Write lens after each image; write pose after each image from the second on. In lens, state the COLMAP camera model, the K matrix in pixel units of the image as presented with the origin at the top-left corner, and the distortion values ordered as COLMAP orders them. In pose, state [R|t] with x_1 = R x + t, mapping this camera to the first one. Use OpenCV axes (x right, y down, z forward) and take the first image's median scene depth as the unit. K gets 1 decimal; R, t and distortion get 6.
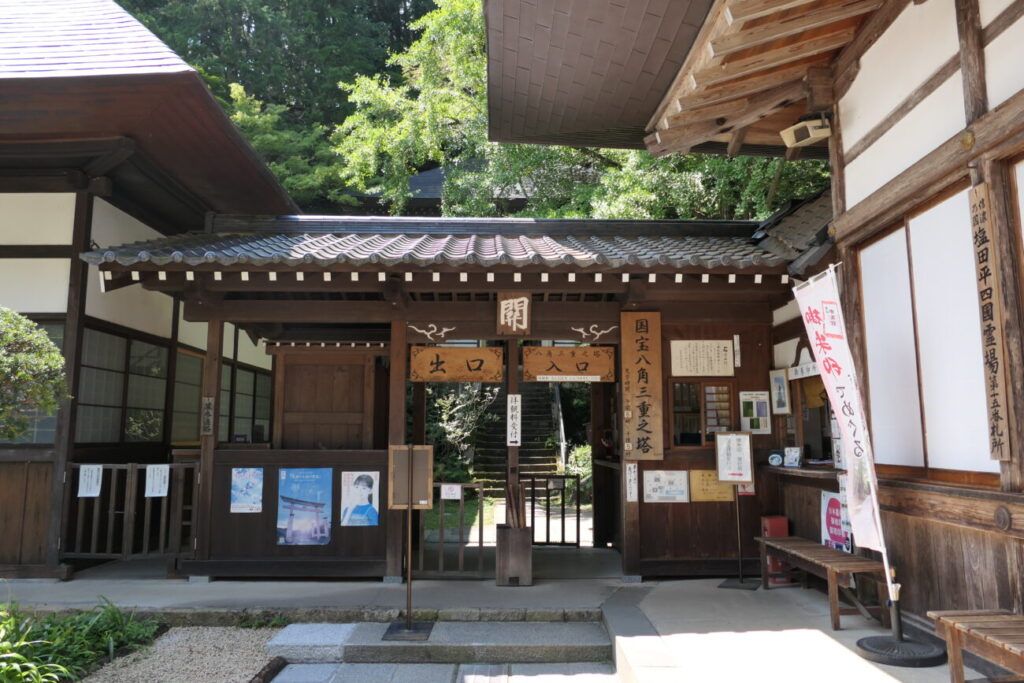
lens RADIAL K [[728.7, 0, 512.0], [0, 728.7, 341.5], [0, 0, 1]] dist [0.002497, 0.000501]
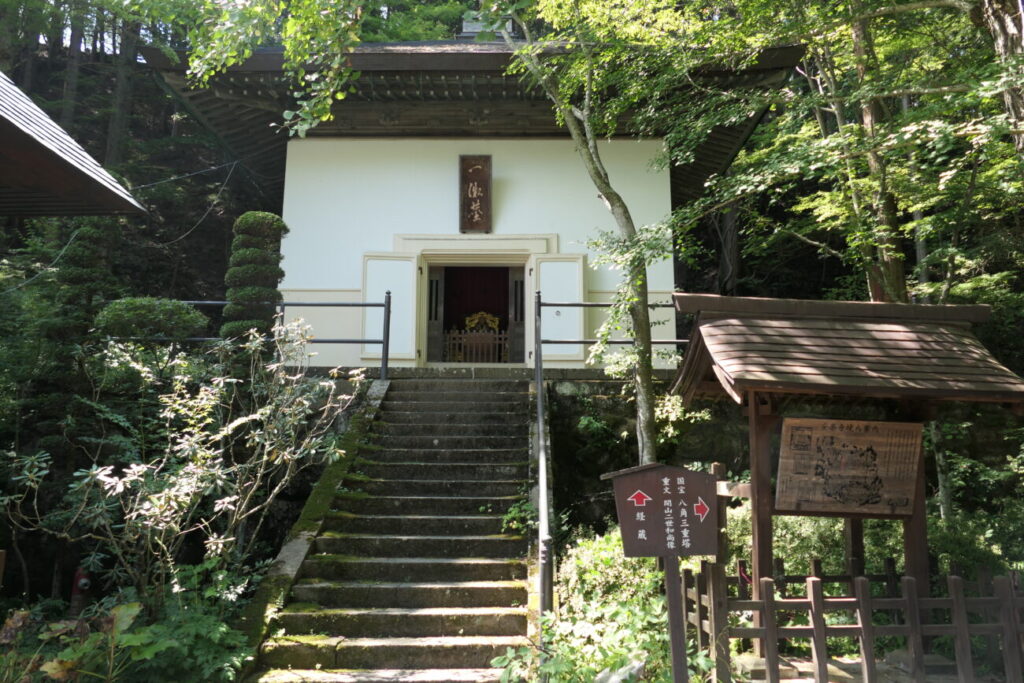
lens RADIAL K [[728.7, 0, 512.0], [0, 728.7, 341.5], [0, 0, 1]] dist [0.002497, 0.000501]
pose [[0.999760, -0.003121, -0.021695, 0.060517], [0.001815, 0.998199, -0.059958, 0.069434], [0.021843, 0.059904, 0.997965, 0.621521]]
